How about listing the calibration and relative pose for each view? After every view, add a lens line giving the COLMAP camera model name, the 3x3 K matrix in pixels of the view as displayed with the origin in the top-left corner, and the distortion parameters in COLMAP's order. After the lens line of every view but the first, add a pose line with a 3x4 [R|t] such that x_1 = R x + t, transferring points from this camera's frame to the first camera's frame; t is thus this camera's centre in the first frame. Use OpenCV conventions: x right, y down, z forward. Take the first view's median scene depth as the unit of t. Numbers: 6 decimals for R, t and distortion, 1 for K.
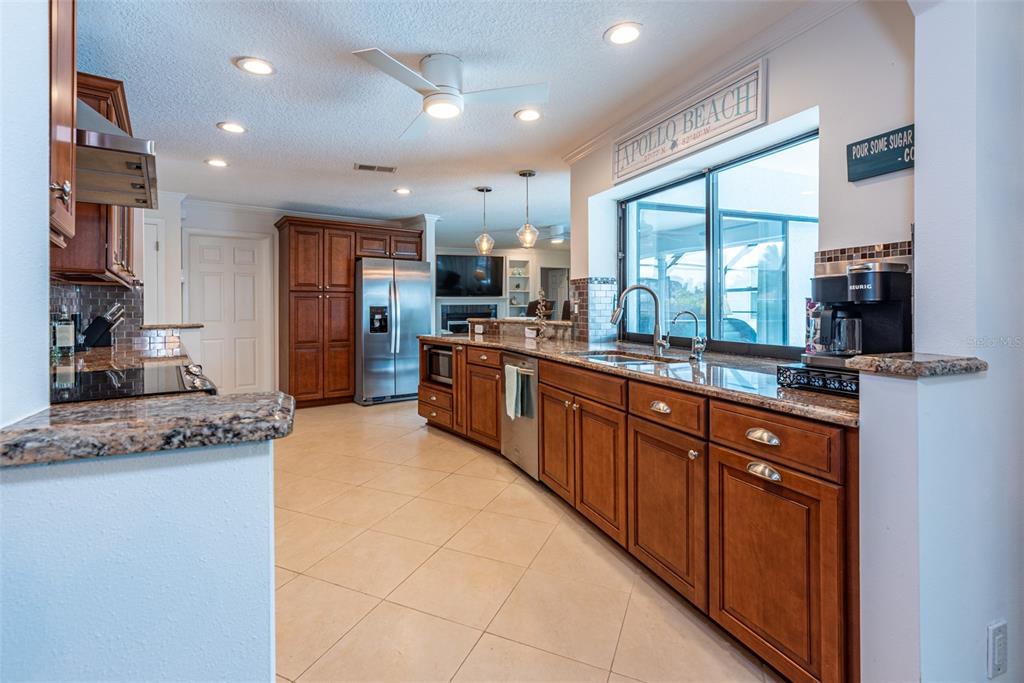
lens RADIAL K [[472.4, 0, 509.0], [0, 472.4, 309.7], [0, 0, 1]] dist [0.001443, 0.000147]
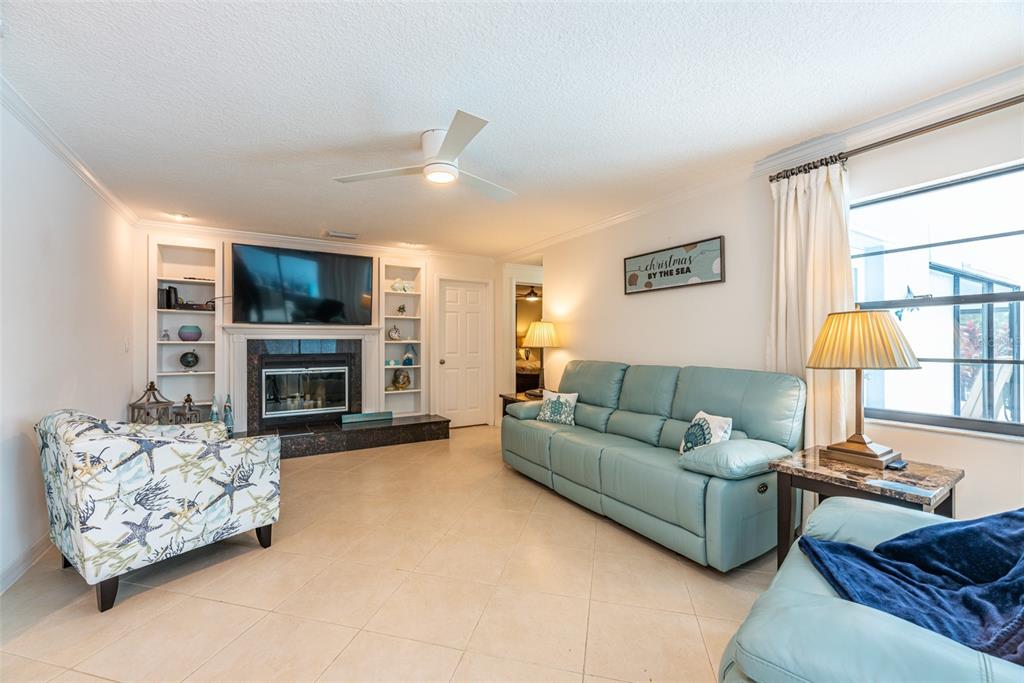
lens RADIAL K [[422.5, 0, 506.0], [0, 422.5, 344.8], [0, 0, 1]] dist [0.002634, 0.000401]
pose [[0.983827, 0.001617, 0.179116, 0.128154], [-0.001402, 0.999998, -0.001327, -0.007809], [-0.179118, 0.001055, 0.983827, 1.037230]]
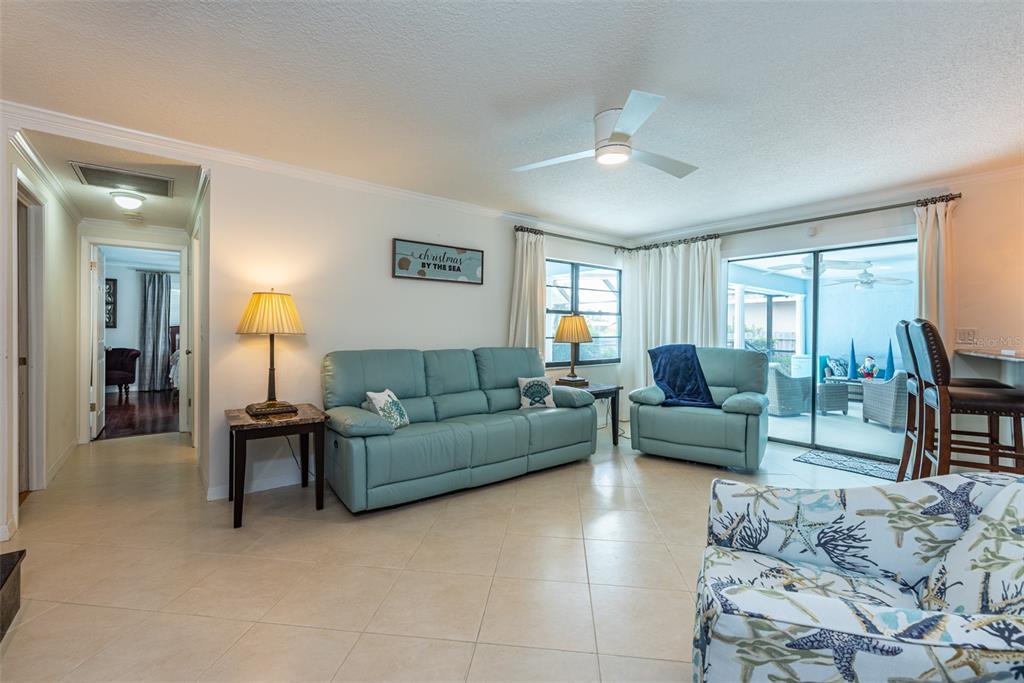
lens RADIAL K [[426.0, 0, 512.0], [0, 426.0, 341.5], [0, 0, 1]] dist [-0.000914, -0.000014]
pose [[-0.309432, -0.023443, 0.950633, -0.310003], [0.002459, 0.999673, 0.025452, -0.009378], [-0.950918, 0.010213, -0.309273, 1.856613]]
